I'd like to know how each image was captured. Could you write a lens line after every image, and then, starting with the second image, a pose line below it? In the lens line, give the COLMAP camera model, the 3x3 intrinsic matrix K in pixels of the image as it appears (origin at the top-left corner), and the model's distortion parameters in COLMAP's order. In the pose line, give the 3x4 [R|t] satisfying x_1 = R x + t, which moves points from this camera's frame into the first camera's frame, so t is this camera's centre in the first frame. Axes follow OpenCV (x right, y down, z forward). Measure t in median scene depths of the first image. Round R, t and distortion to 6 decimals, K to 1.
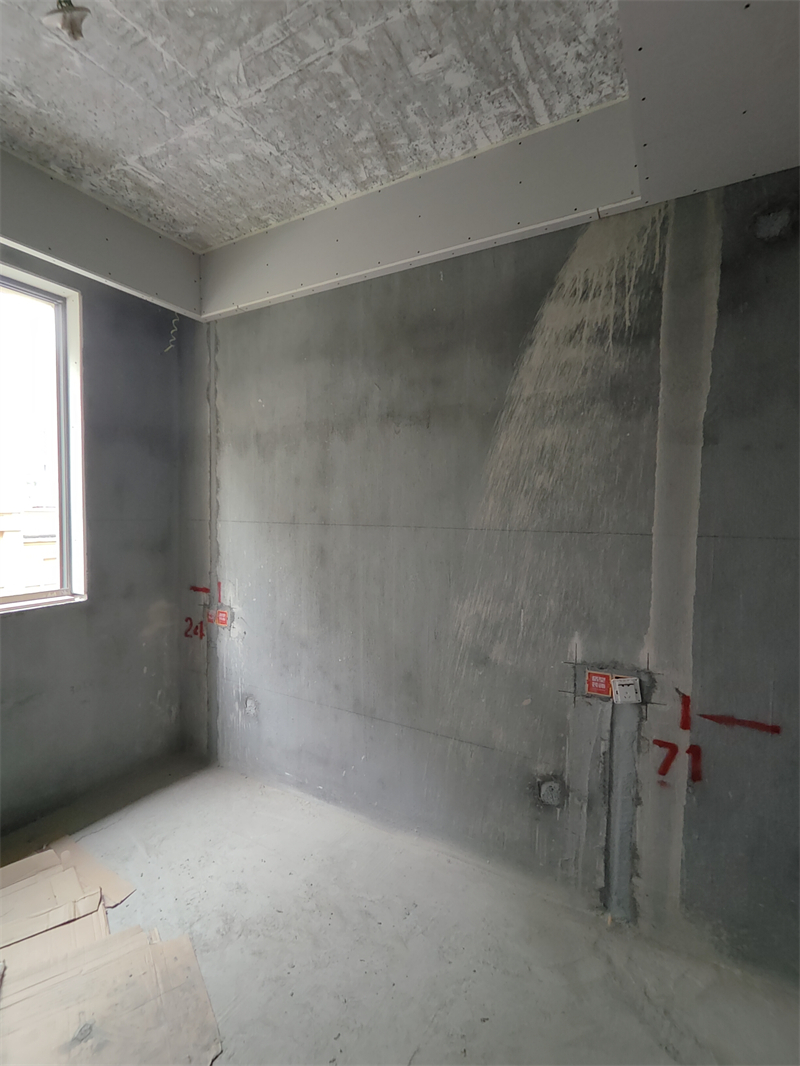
lens RADIAL K [[489.3, 0, 401.4], [0, 489.3, 533.7], [0, 0, 1]] dist [-0.001632, 0.000713]
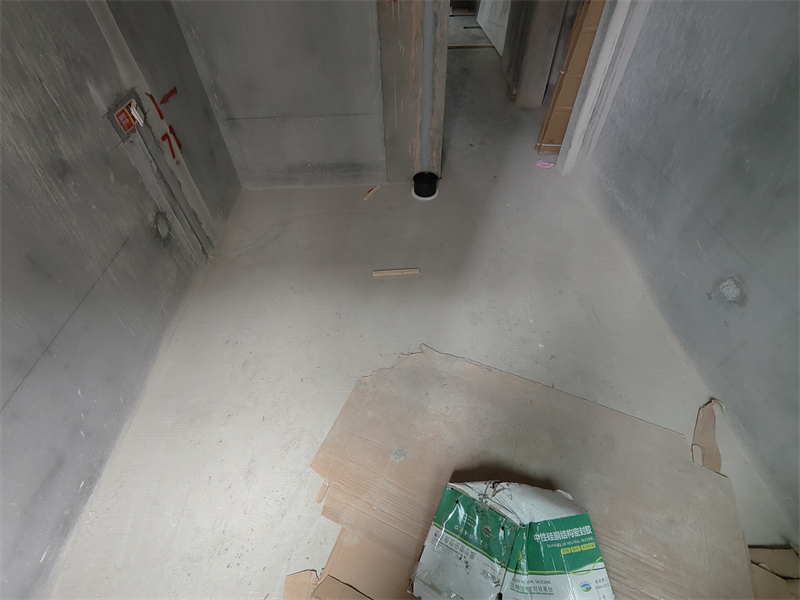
lens RADIAL K [[367.2, 0, 400.3], [0, 367.2, 300.9], [0, 0, 1]] dist [-0.001632, 0.000713]
pose [[-0.510188, -0.636639, 0.578273, -0.774978], [0.080003, 0.634317, 0.768922, -0.058419], [-0.856334, 0.438558, -0.272688, 0.868709]]
